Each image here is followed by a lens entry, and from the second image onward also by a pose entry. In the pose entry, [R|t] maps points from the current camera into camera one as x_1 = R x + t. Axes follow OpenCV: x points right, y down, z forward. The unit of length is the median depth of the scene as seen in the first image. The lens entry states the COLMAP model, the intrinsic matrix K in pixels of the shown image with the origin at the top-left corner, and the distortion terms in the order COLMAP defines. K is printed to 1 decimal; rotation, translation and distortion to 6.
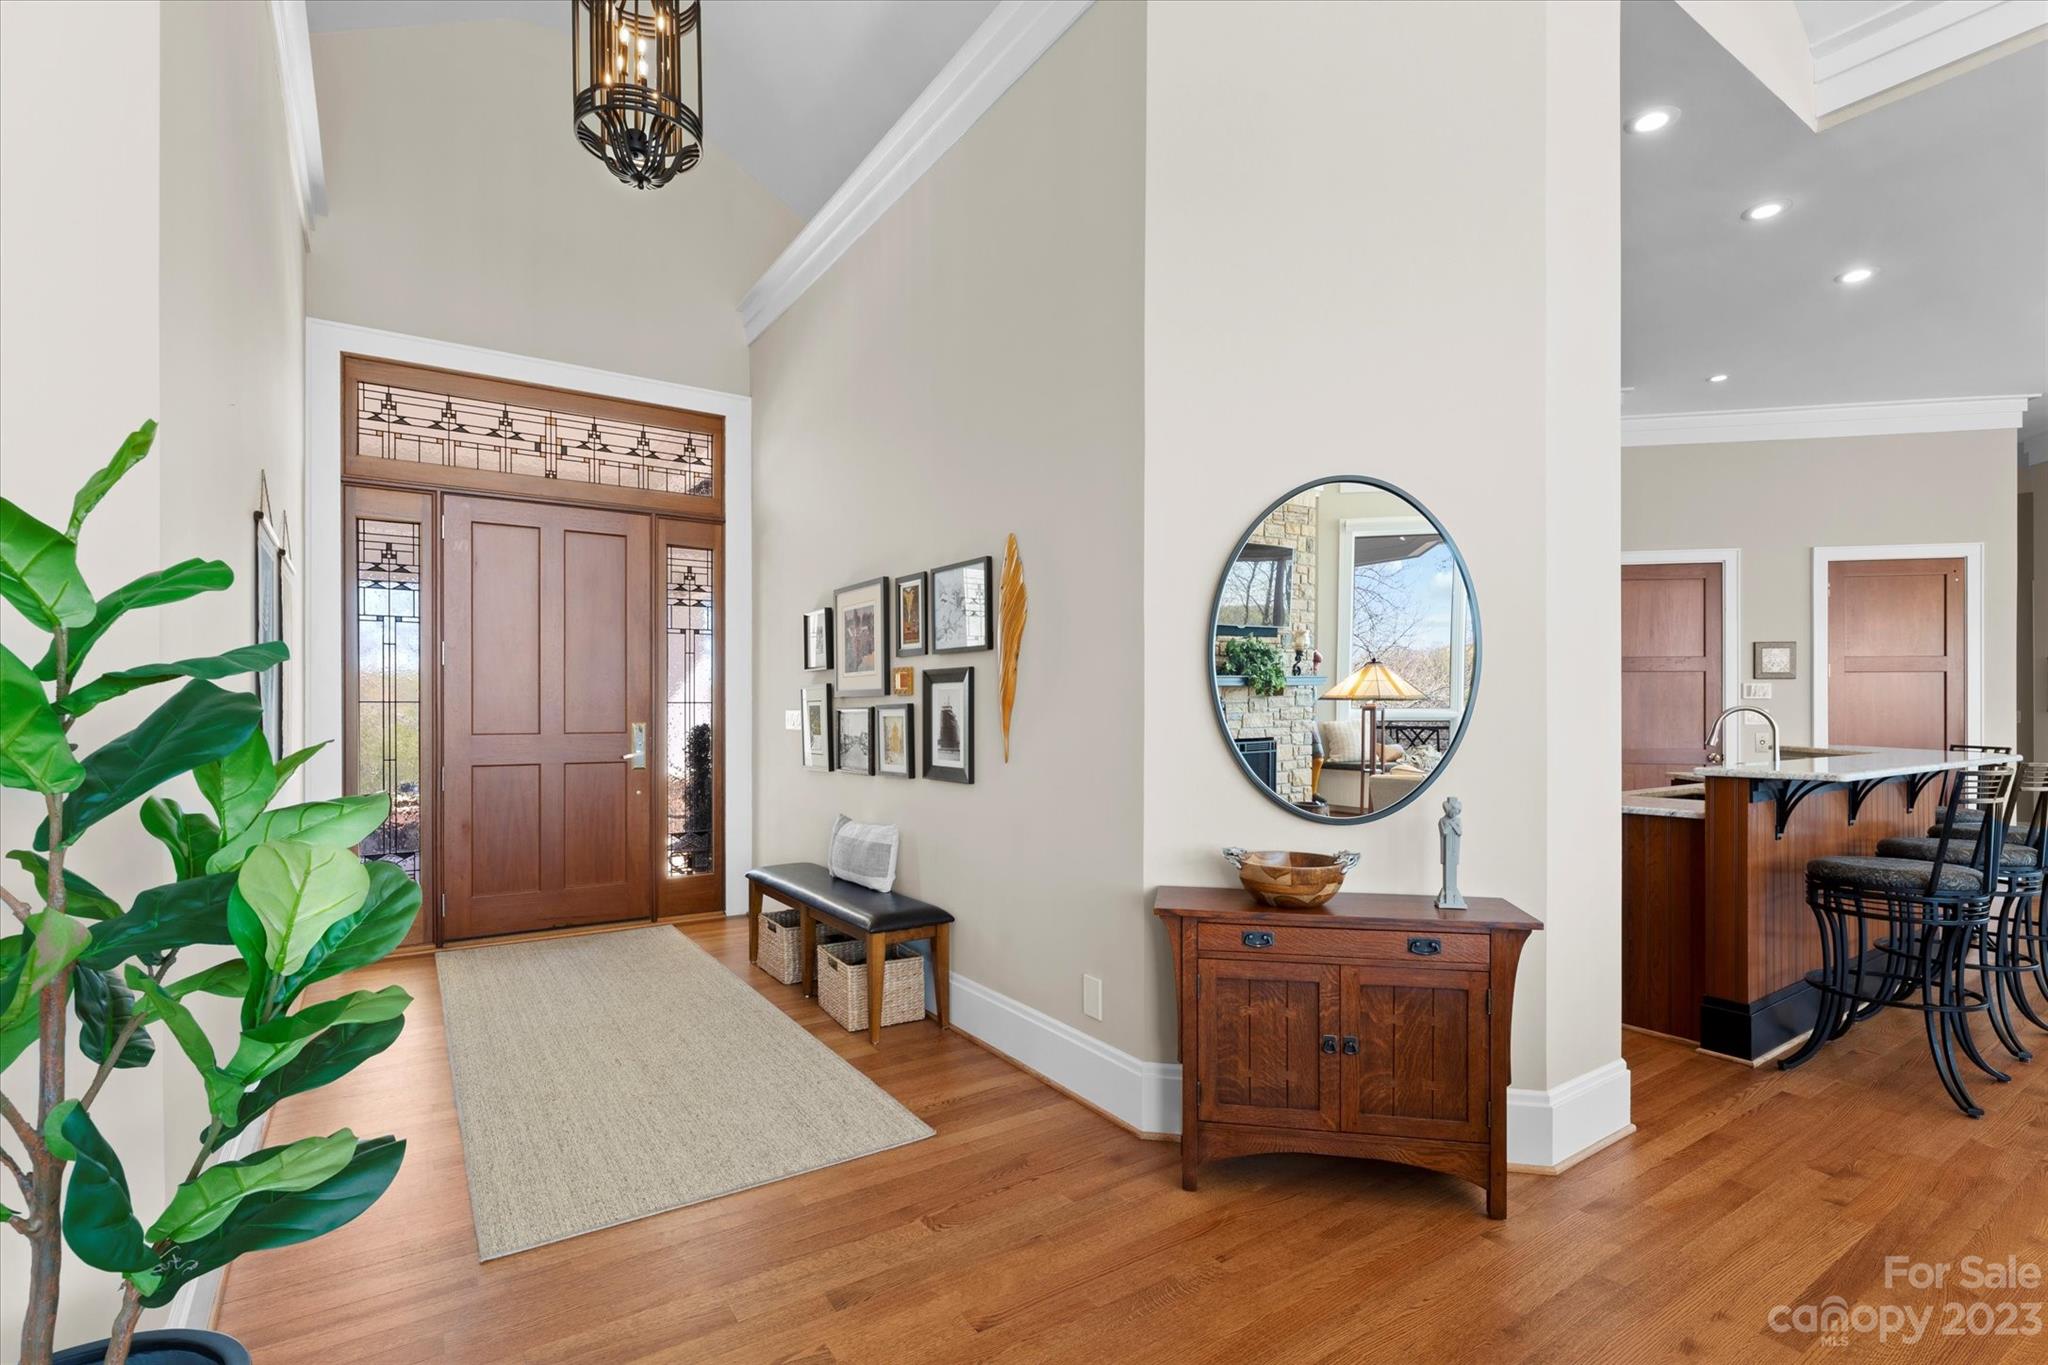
lens RADIAL K [[950.7, 0, 1023.2], [0, 950.7, 701.3], [0, 0, 1]] dist [-0.014593, -0.000210]
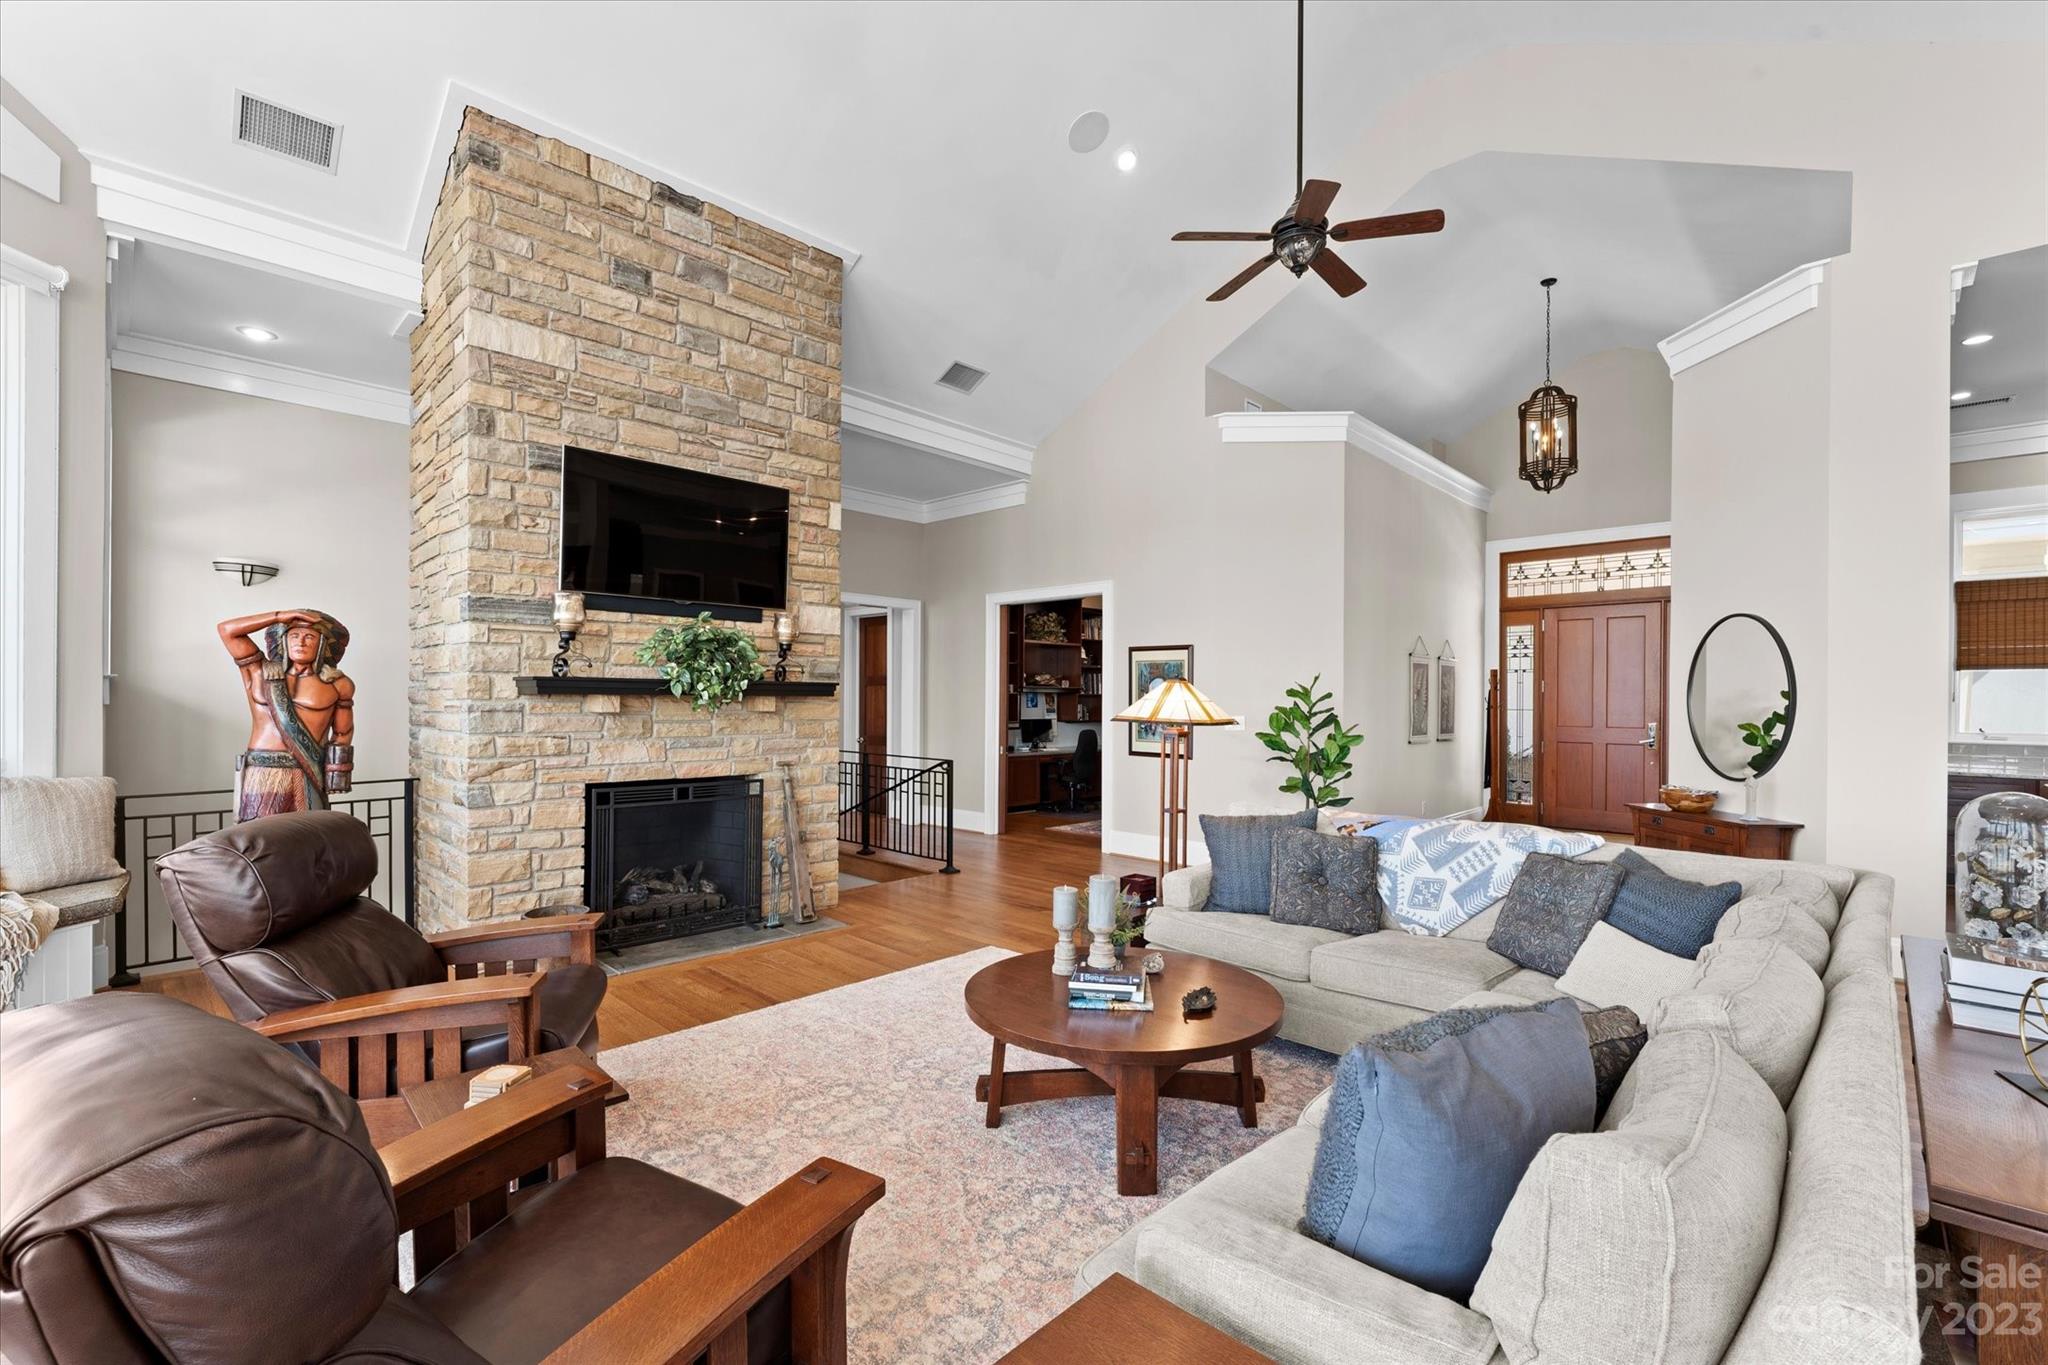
lens RADIAL K [[891.2, 0, 1032.6], [0, 891.2, 694.1], [0, 0, 1]] dist [0.001057, -0.000463]
pose [[0.214635, -0.000400, -0.976694, 0.775118], [0.001253, 0.999999, -0.000134, -0.025379], [0.976694, -0.001195, 0.214635, -0.377933]]
